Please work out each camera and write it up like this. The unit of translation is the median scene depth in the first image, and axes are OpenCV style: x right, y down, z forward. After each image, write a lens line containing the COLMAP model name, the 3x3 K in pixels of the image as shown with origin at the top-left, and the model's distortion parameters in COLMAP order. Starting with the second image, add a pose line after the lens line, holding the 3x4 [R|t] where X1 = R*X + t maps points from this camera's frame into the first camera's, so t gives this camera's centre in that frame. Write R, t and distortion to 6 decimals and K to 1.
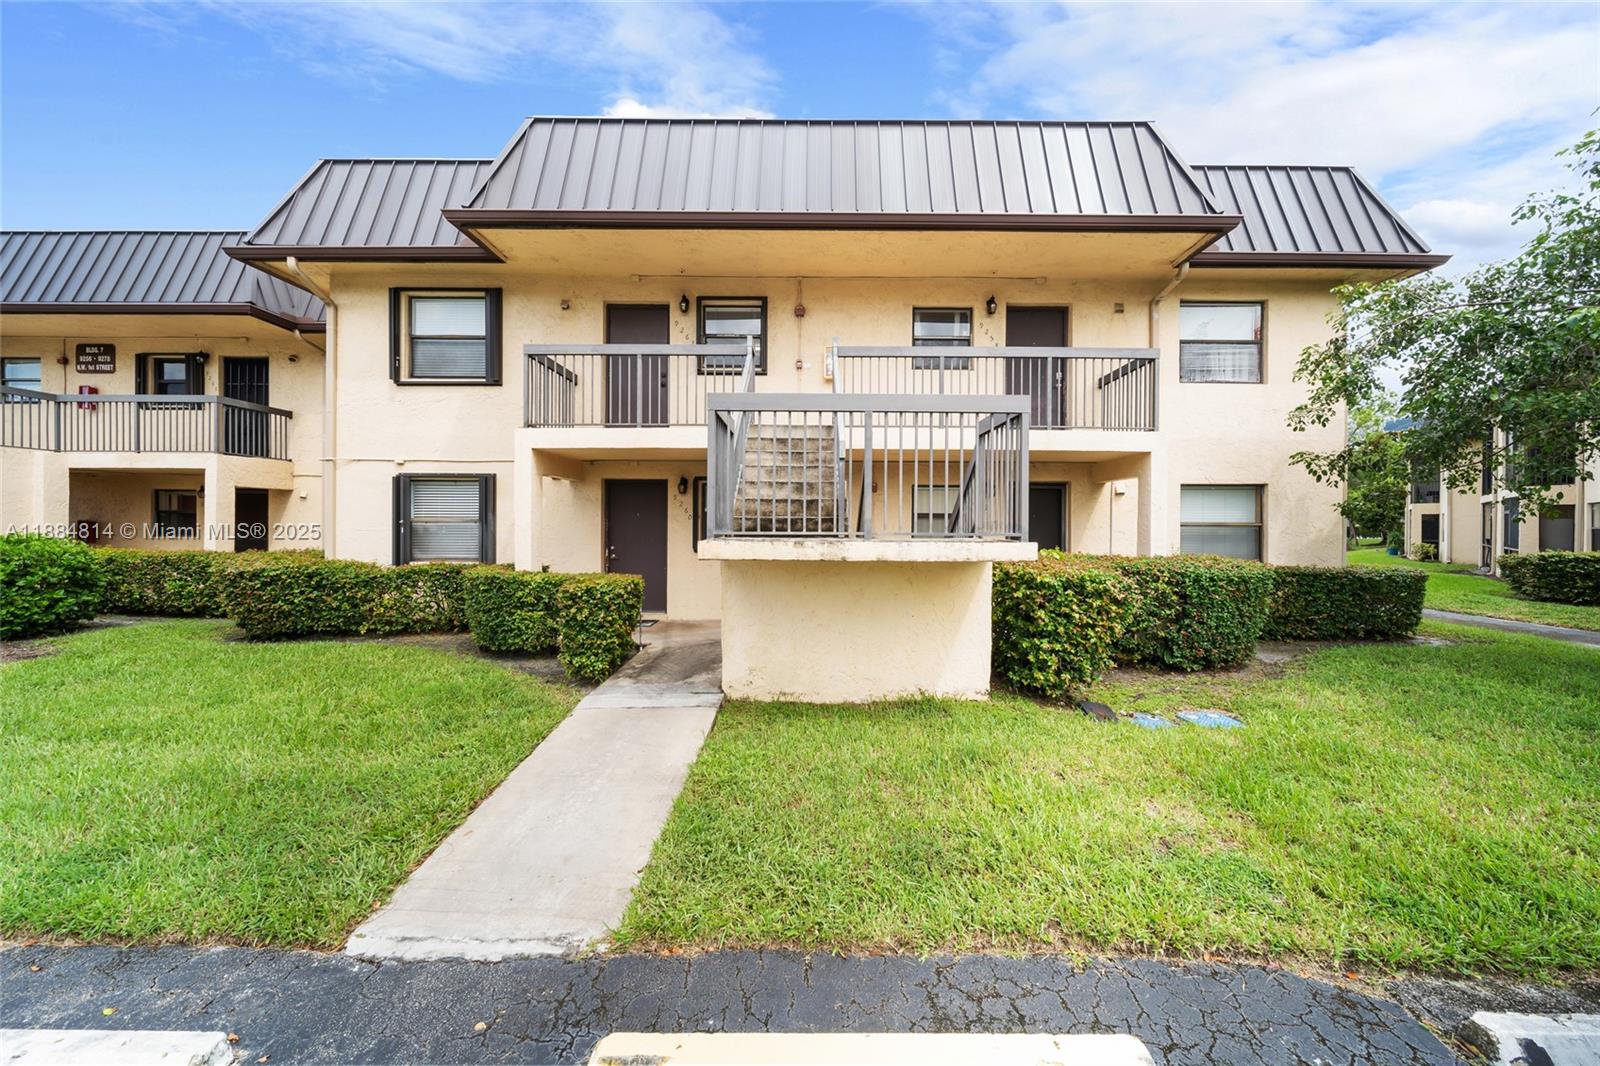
lens RADIAL K [[558.5, 0, 809.5], [0, 558.5, 527.0], [0, 0, 1]] dist [0.001856, -0.001877]
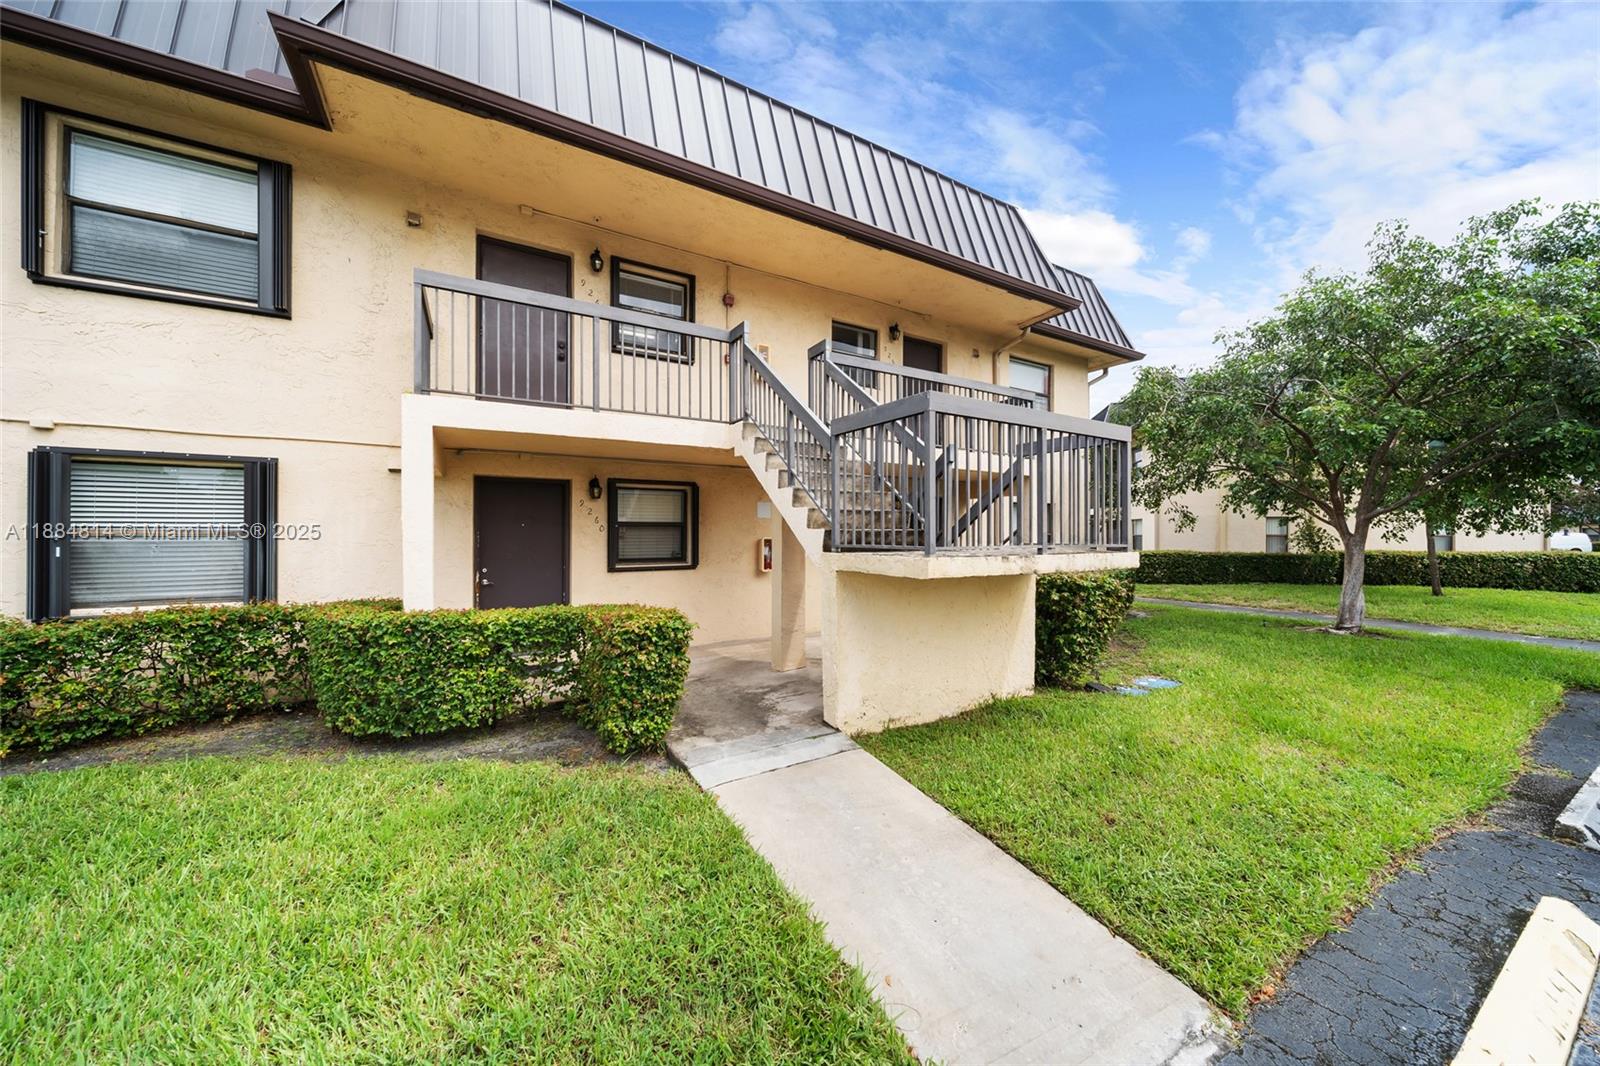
lens RADIAL K [[573.2, 0, 800.0], [0, 573.2, 533.0], [0, 0, 1]] dist [-0.001176, -0.000154]
pose [[0.854113, -0.002505, 0.520081, -0.401037], [0.004475, 0.999987, -0.002532, -0.007990], [-0.520068, 0.004490, 0.854113, 0.153206]]
